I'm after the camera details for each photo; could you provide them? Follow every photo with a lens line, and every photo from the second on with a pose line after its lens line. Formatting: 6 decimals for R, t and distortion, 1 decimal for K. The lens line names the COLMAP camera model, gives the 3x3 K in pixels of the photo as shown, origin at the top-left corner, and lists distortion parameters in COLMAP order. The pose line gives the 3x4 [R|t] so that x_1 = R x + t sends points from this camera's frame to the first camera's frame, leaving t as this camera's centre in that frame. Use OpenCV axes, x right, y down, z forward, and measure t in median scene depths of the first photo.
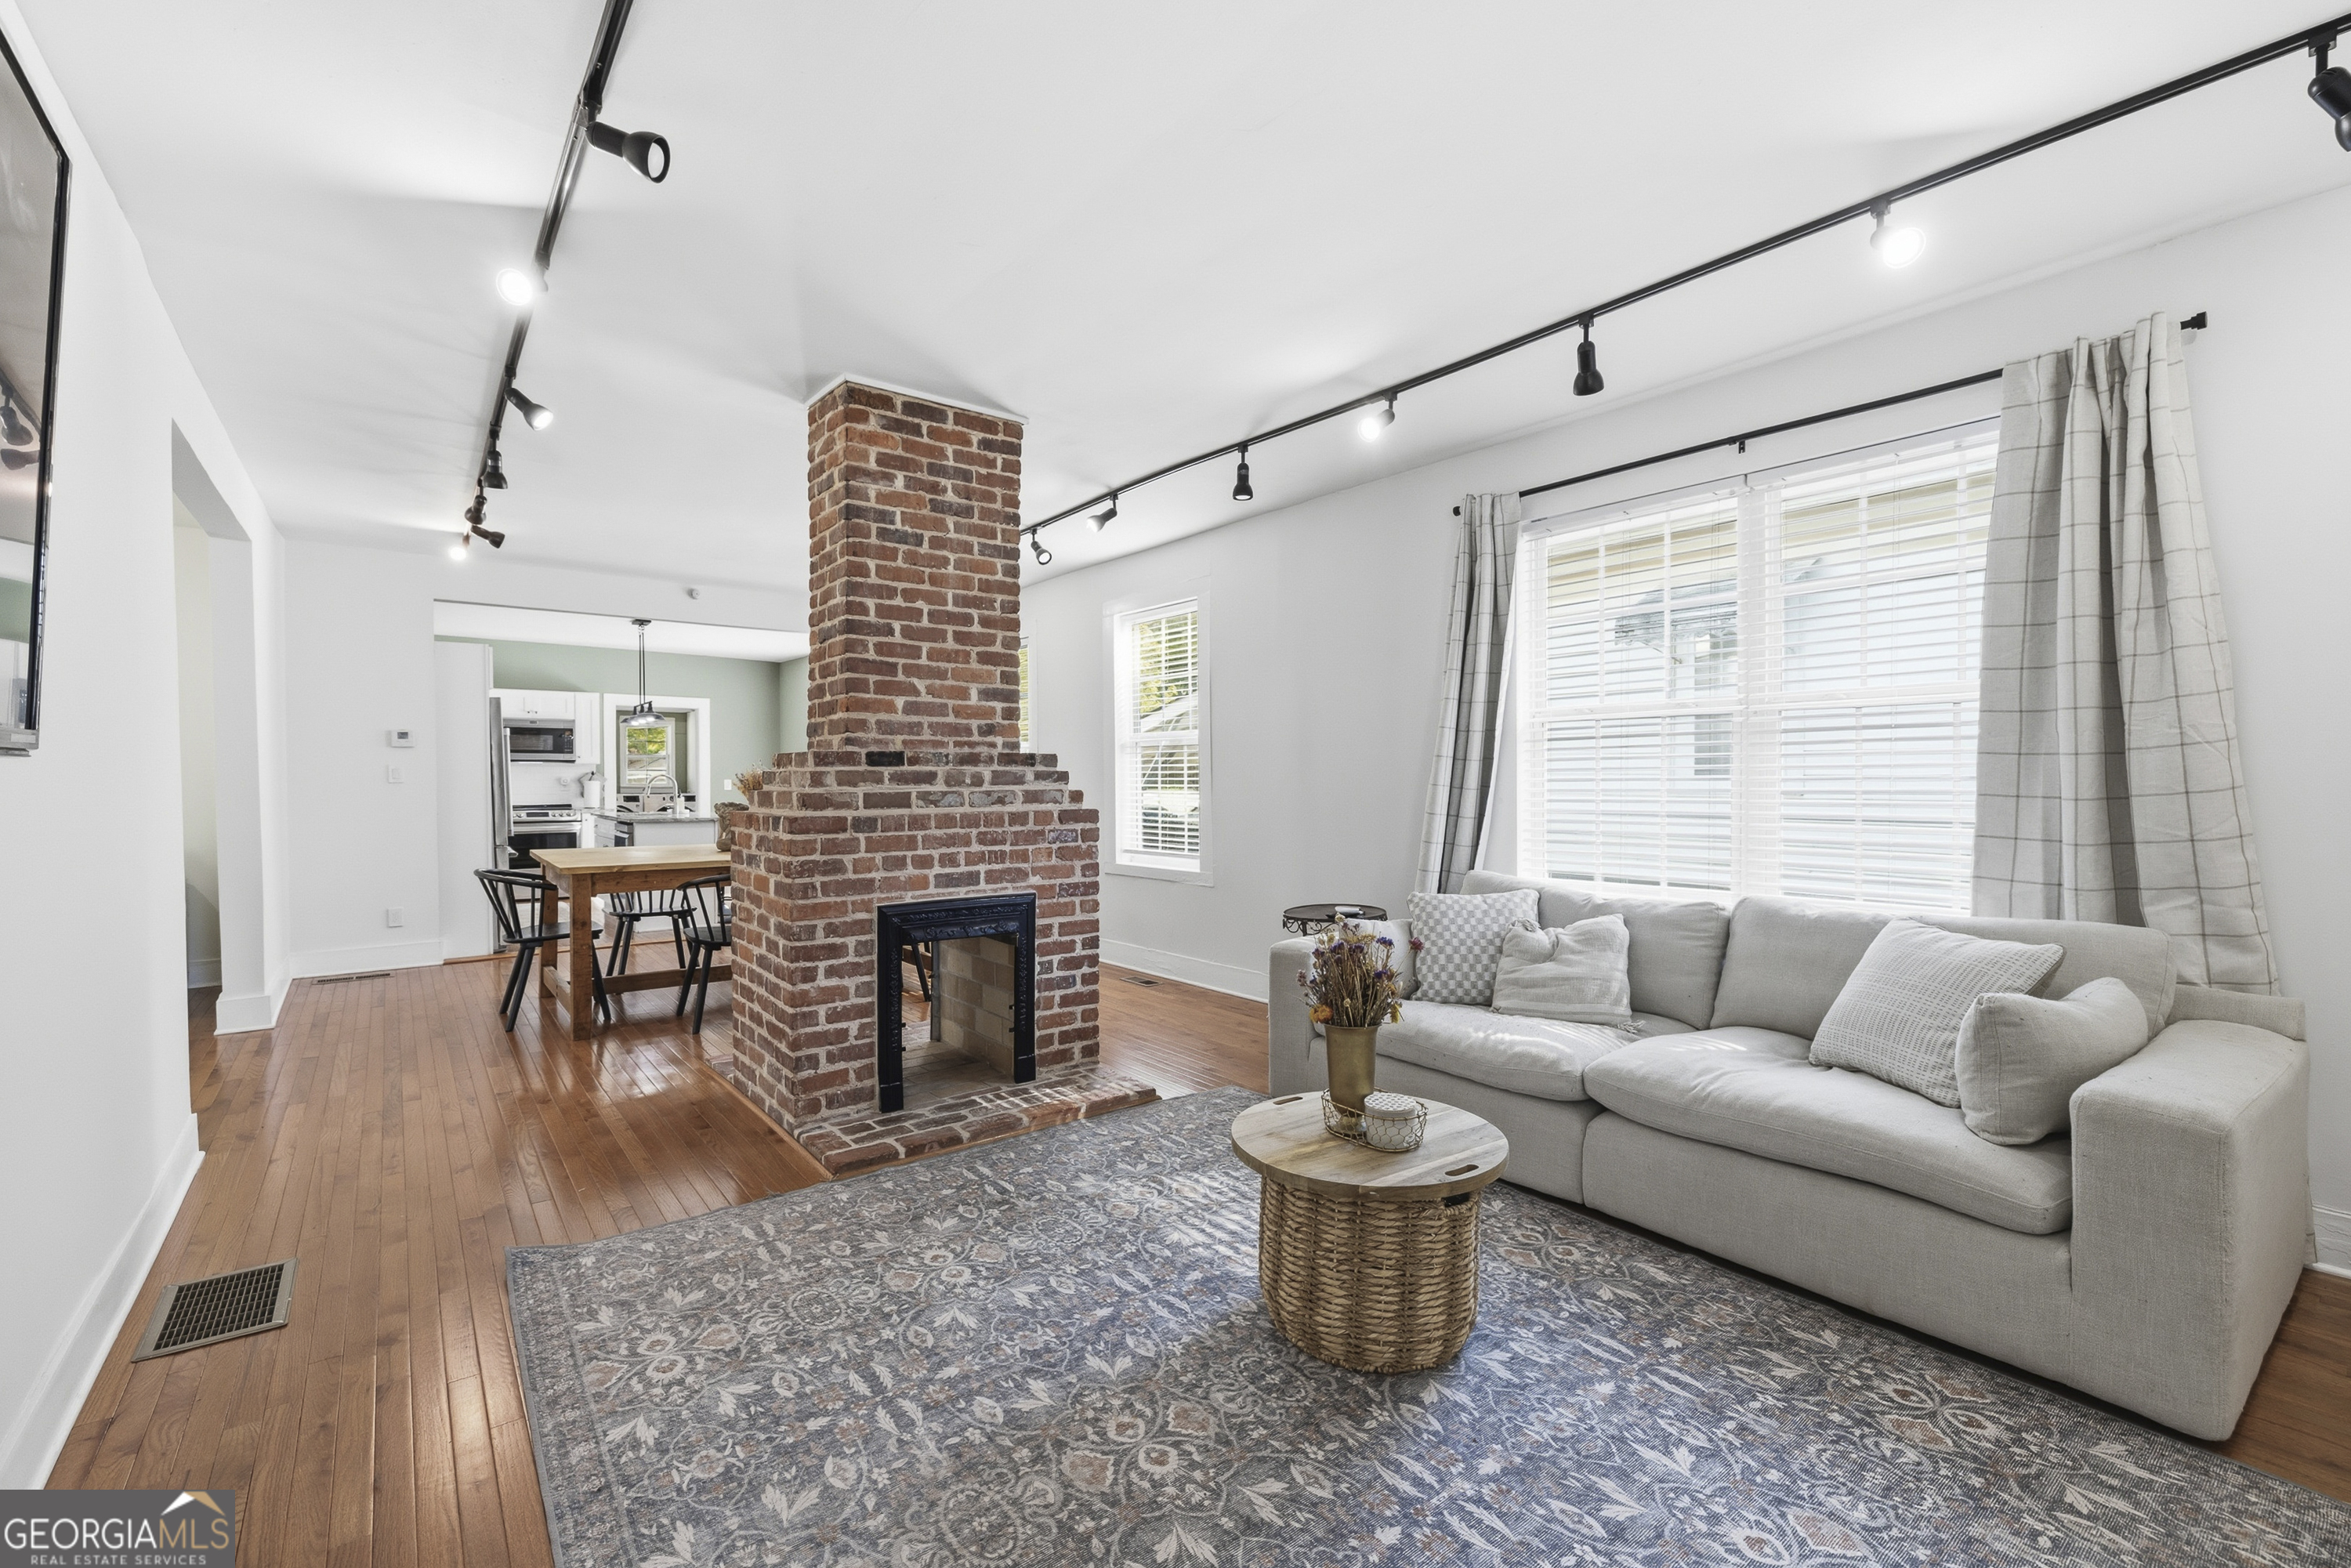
lens RADIAL K [[1000.7, 0, 1167.7], [0, 1000.7, 795.1], [0, 0, 1]] dist [-0.001454, 0.000070]
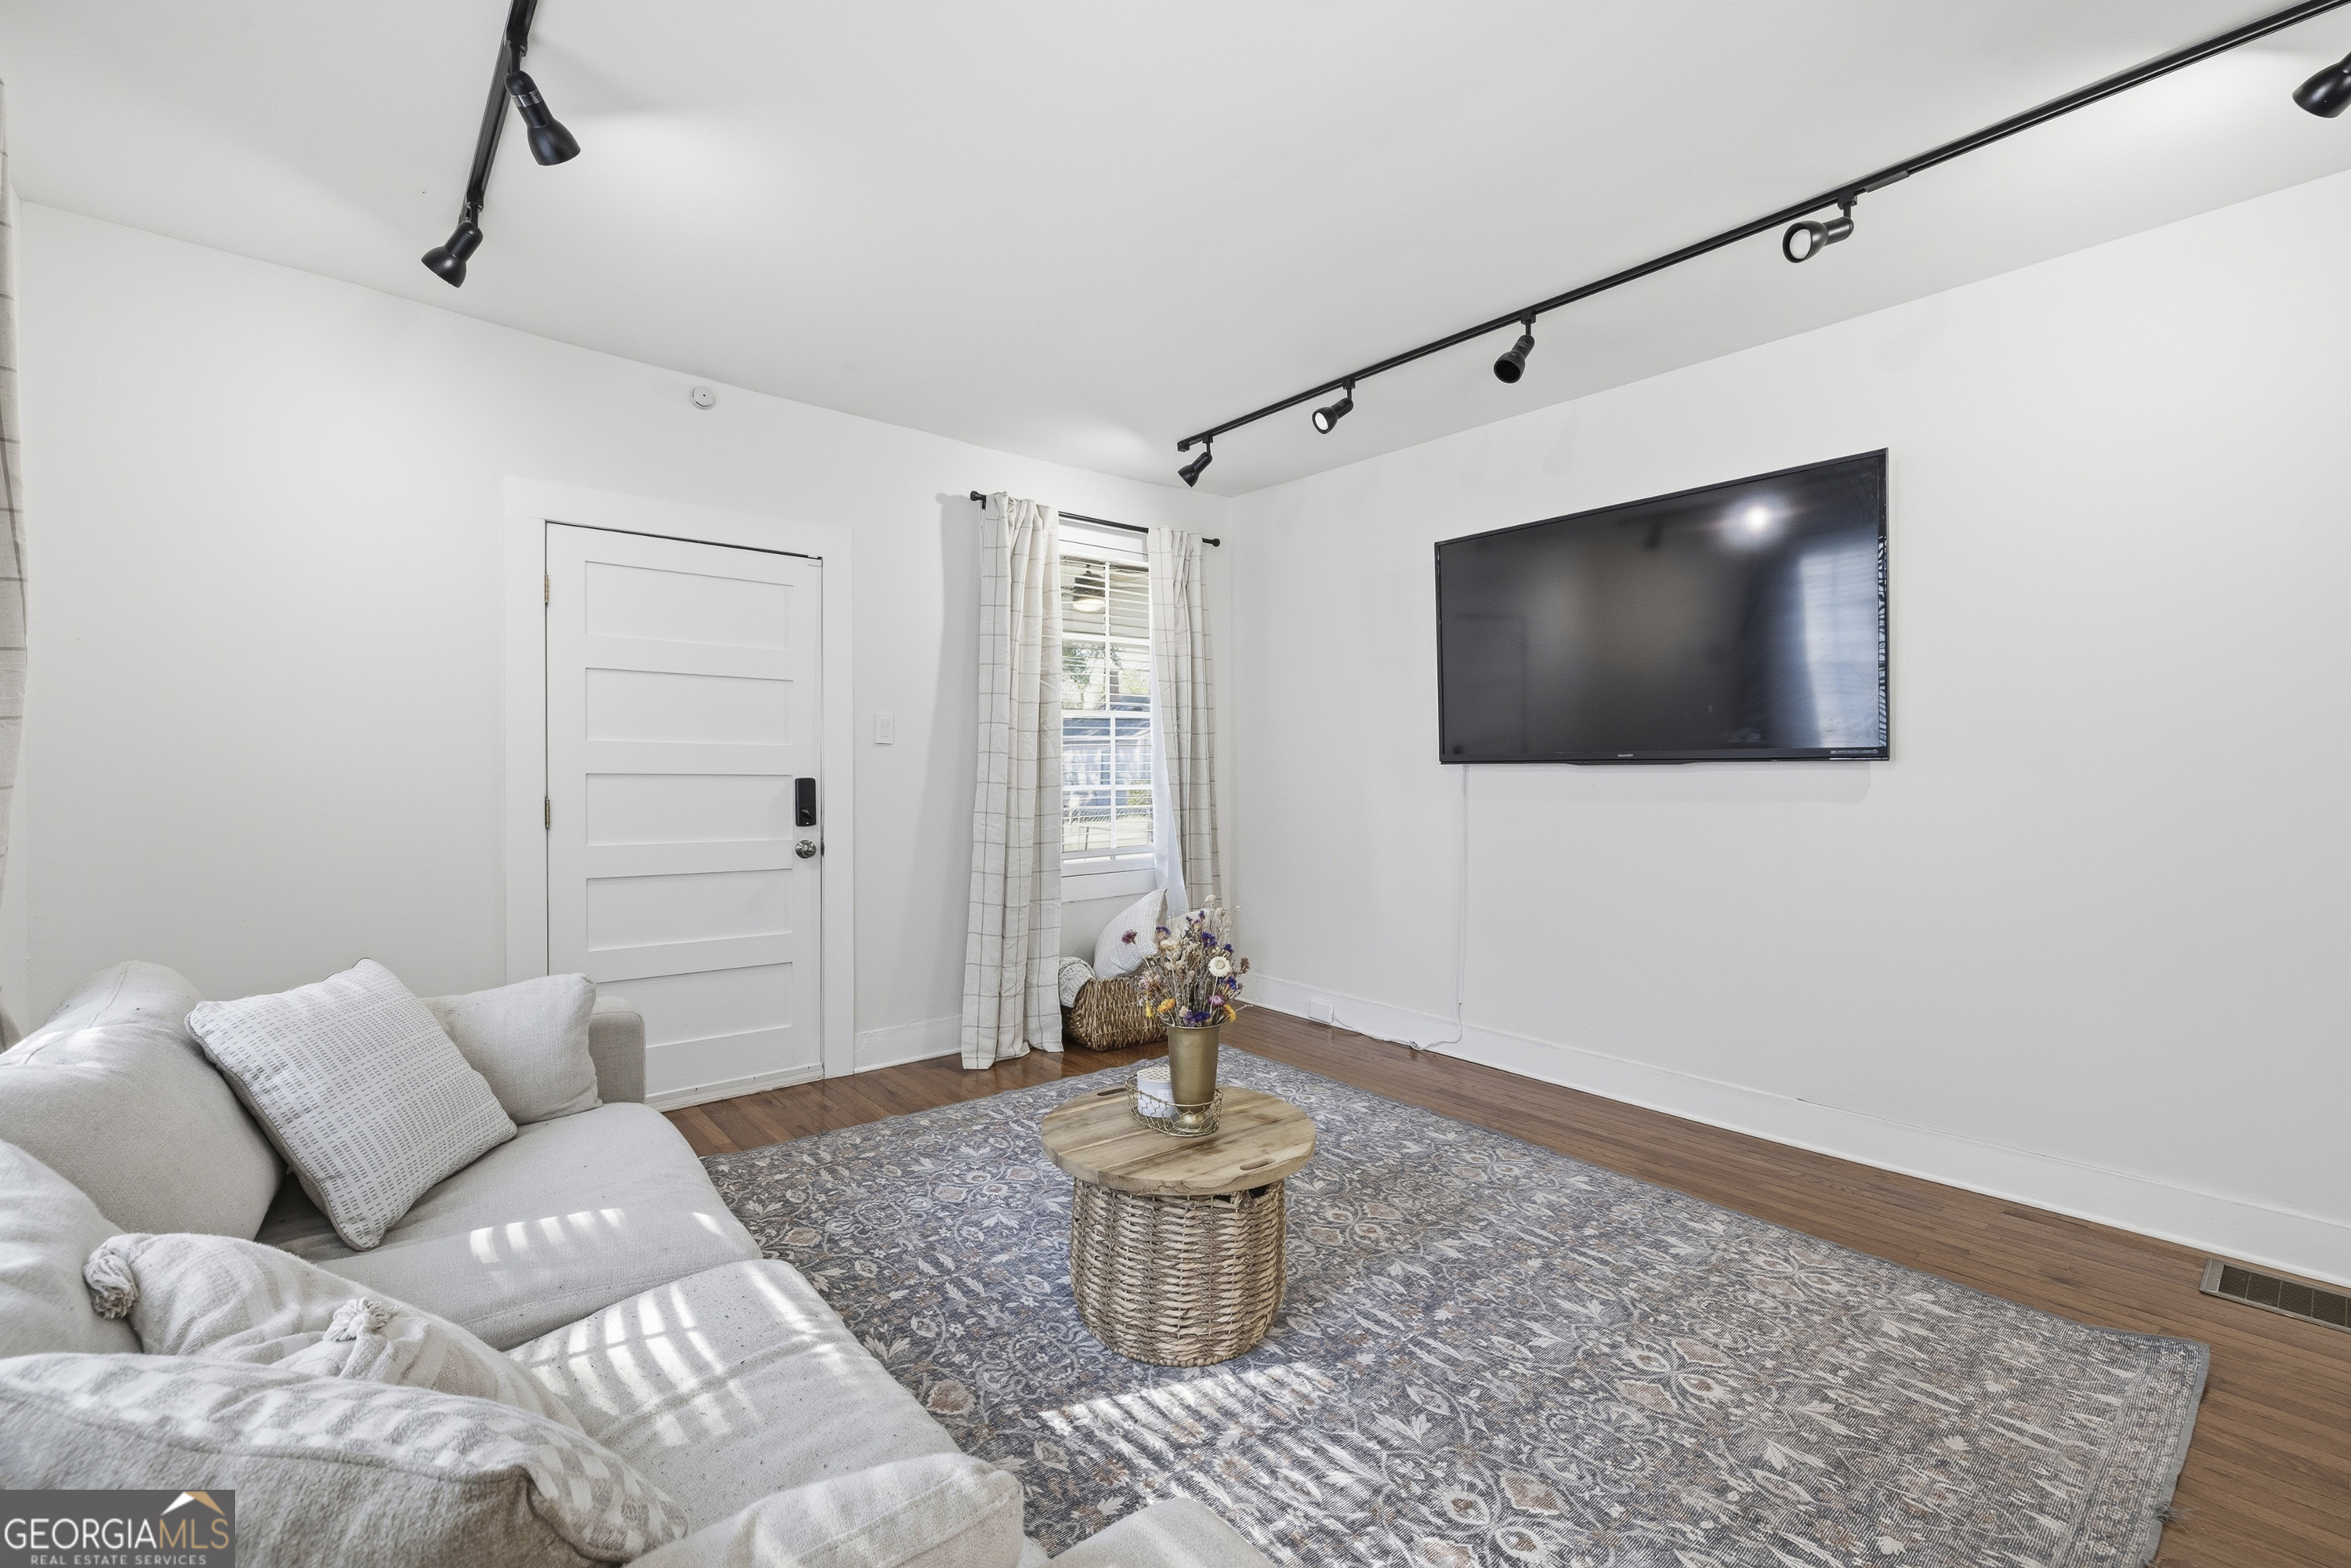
lens RADIAL K [[1000.5, 0, 1157.9], [0, 1000.5, 769.8], [0, 0, 1]] dist [-0.002672, 0.000138]
pose [[-0.999615, -0.004623, -0.027362, 0.150923], [-0.005183, 0.999778, 0.020420, -0.021945], [0.027262, 0.020554, -0.999417, 1.212133]]
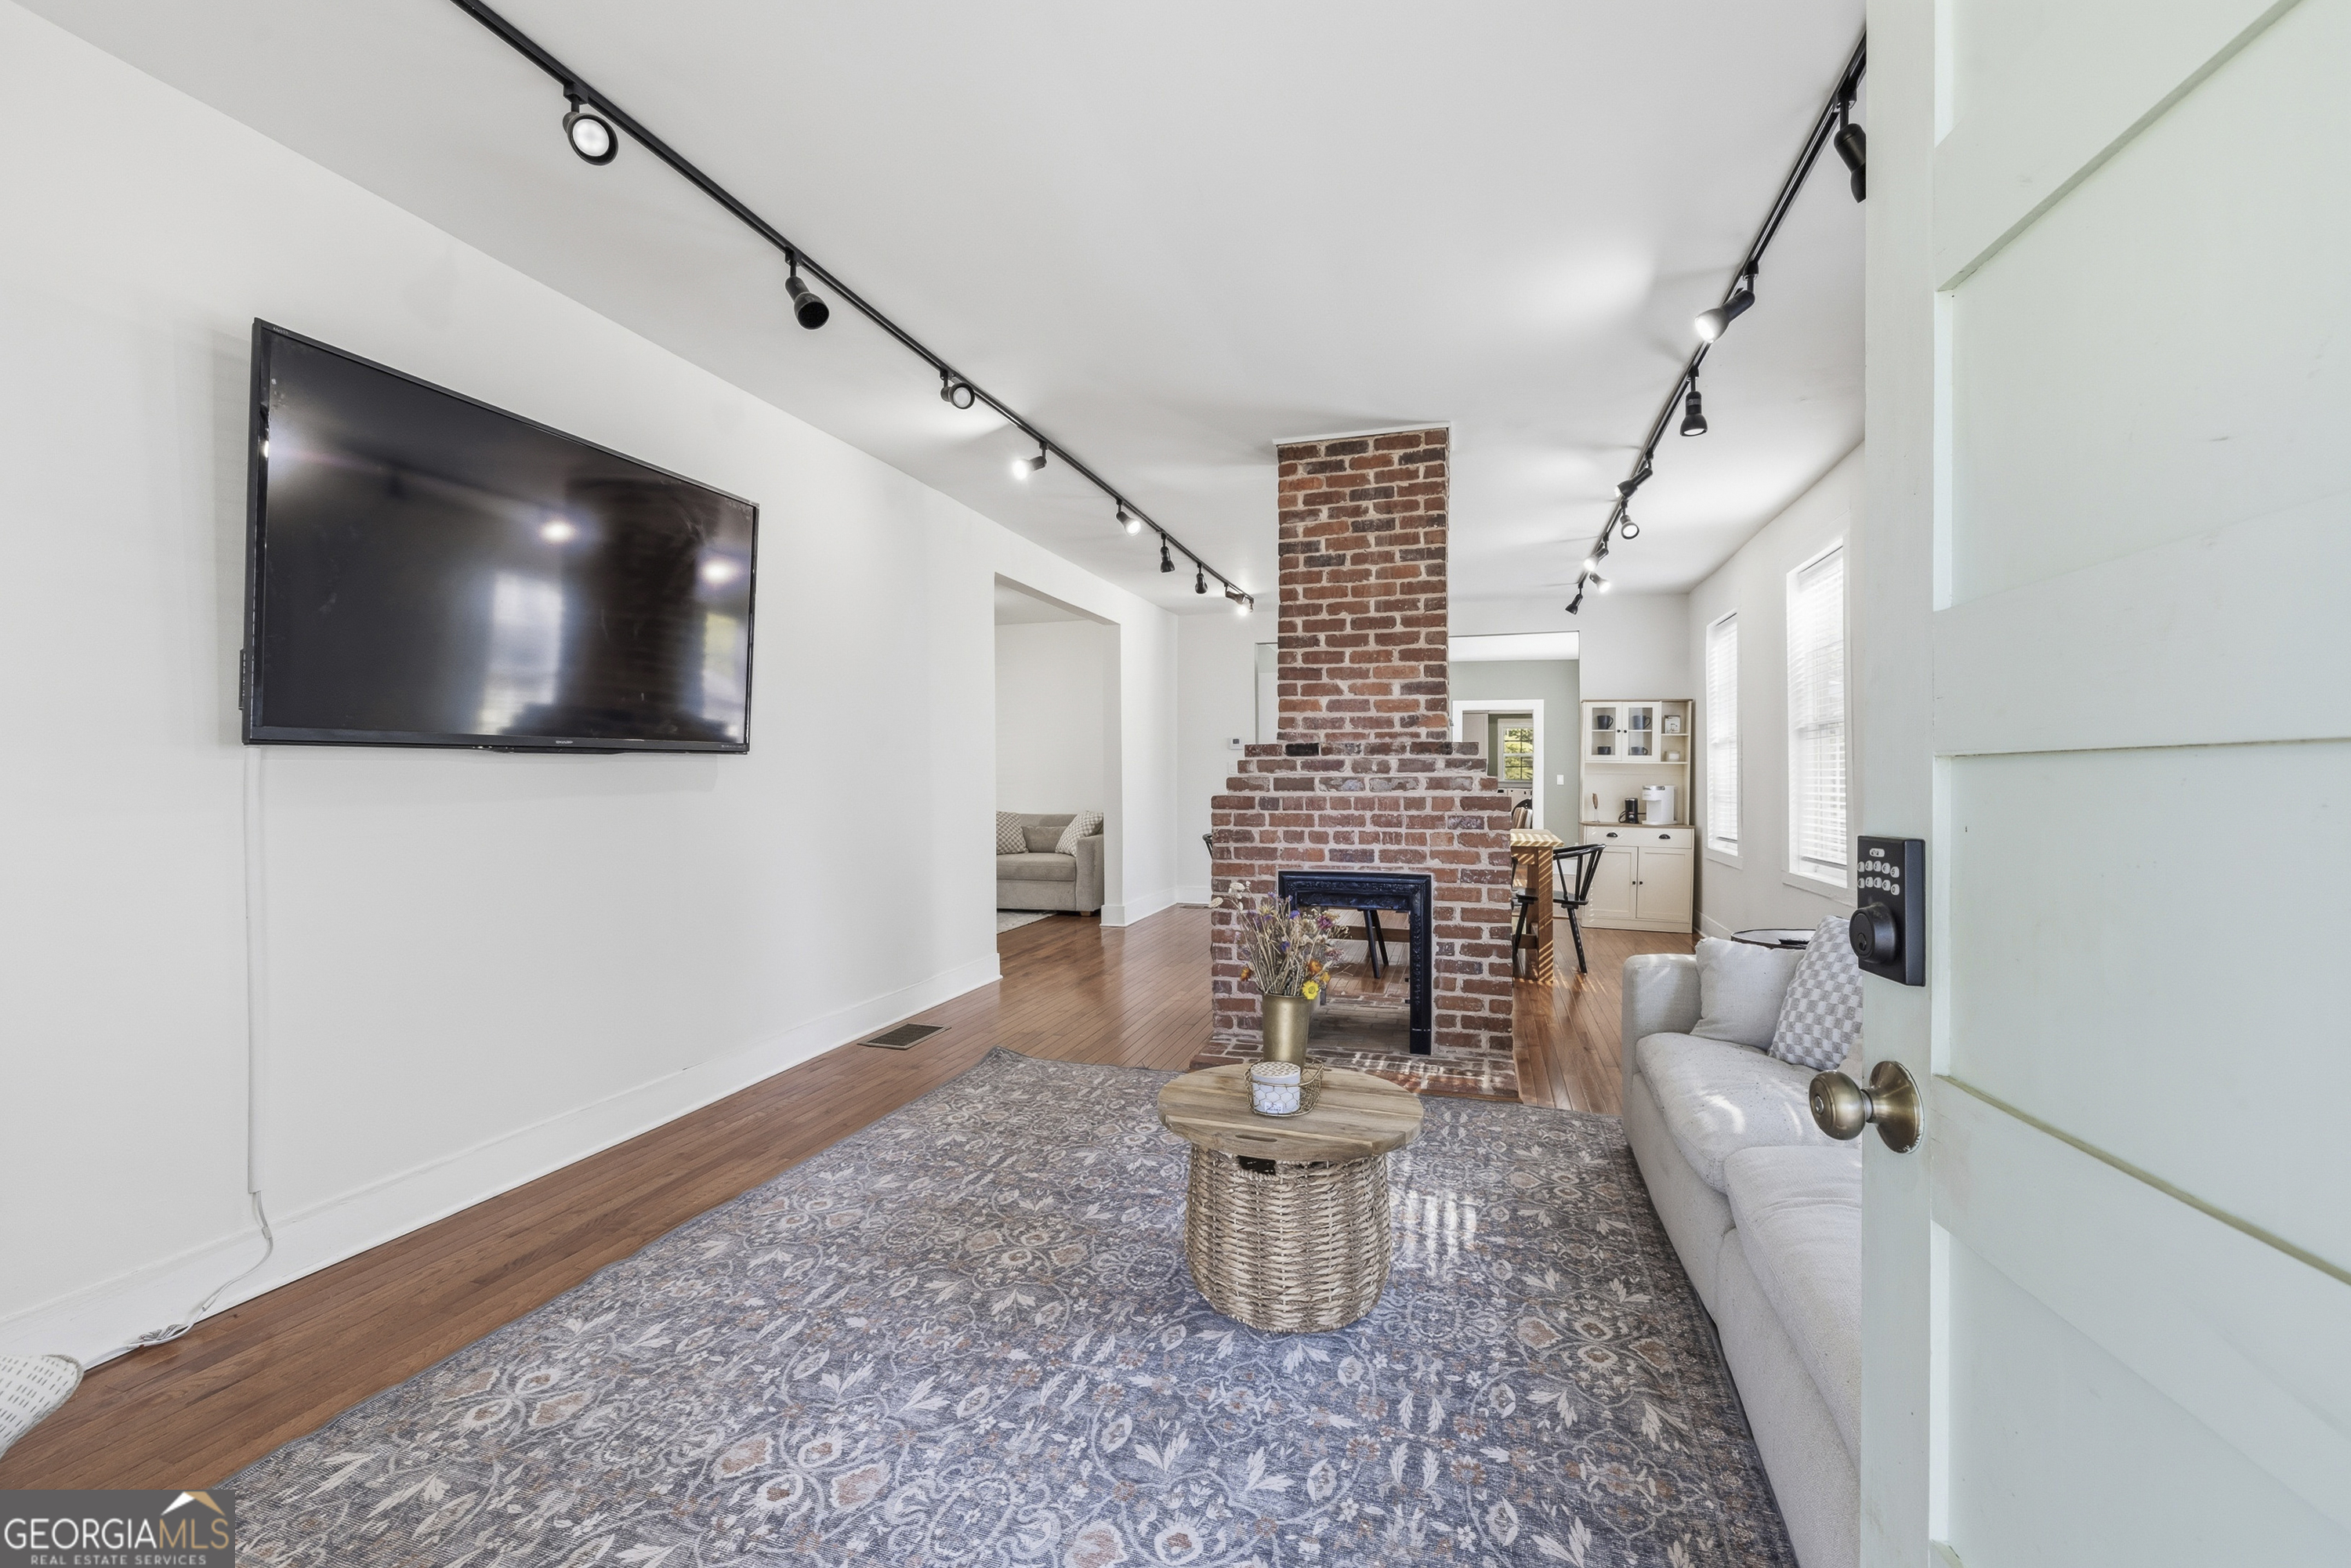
lens RADIAL K [[999.1, 0, 1165.3], [0, 999.1, 774.0], [0, 0, 1]] dist [-0.000513, -0.000021]
pose [[0.569564, -0.000322, -0.821947, 0.593610], [-0.015916, 0.999808, -0.011421, 0.008804], [0.821793, 0.019587, 0.569450, 0.183845]]
